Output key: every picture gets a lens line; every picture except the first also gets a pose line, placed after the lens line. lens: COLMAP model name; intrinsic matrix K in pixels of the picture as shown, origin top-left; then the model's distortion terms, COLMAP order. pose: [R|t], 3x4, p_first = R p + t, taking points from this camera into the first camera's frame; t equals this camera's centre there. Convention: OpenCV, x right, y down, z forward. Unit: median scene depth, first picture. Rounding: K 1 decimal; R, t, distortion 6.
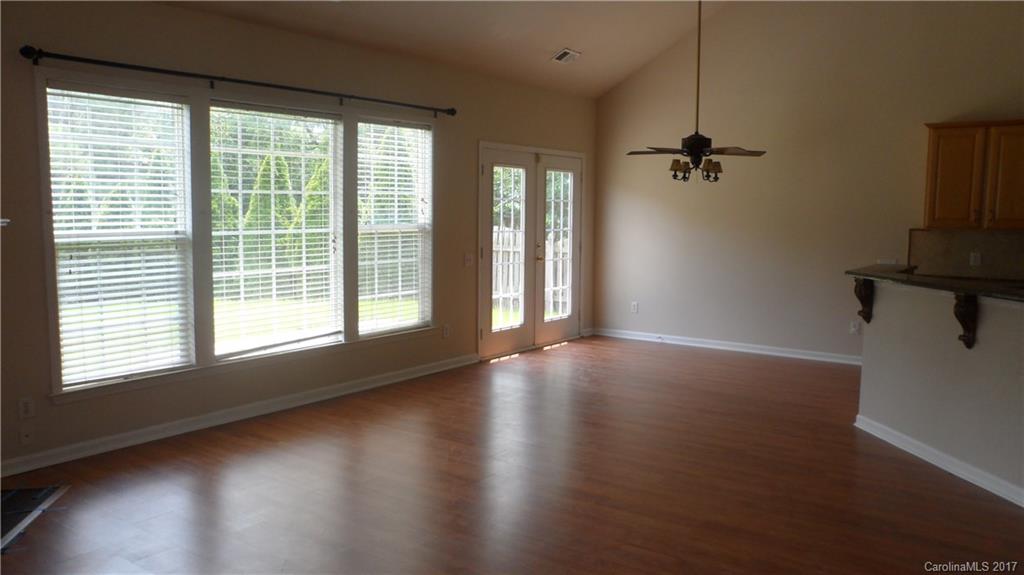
lens RADIAL K [[813.2, 0, 507.5], [0, 813.2, 284.0], [0, 0, 1]] dist [-0.003206, 0.000286]
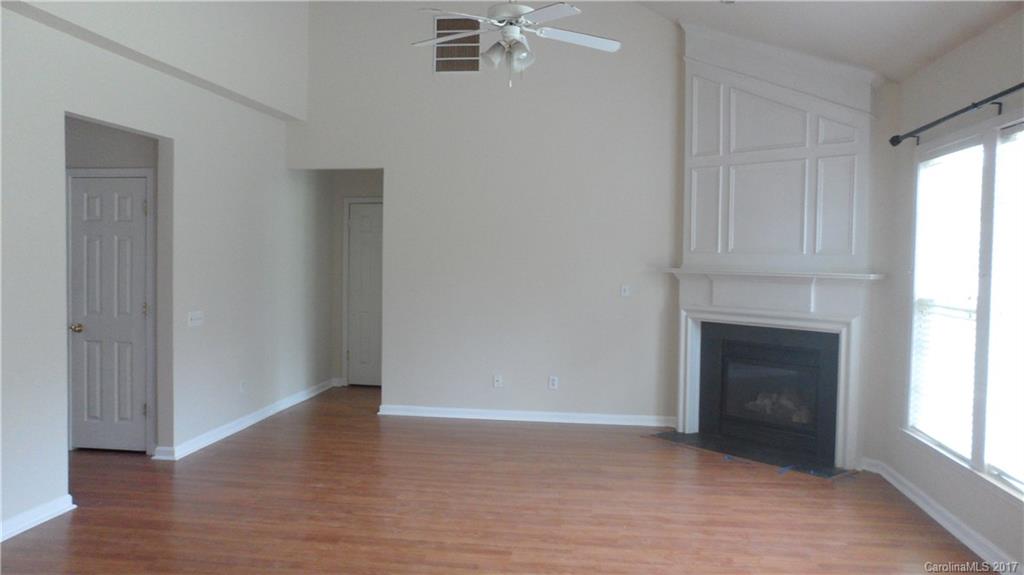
lens RADIAL K [[813.2, 0, 507.5], [0, 813.2, 284.0], [0, 0, 1]] dist [-0.003206, 0.000286]
pose [[-0.880090, -0.003615, -0.474793, 0.418362], [-0.070309, 0.989939, 0.122789, -0.147117], [0.469573, 0.141447, -0.871490, 1.500920]]
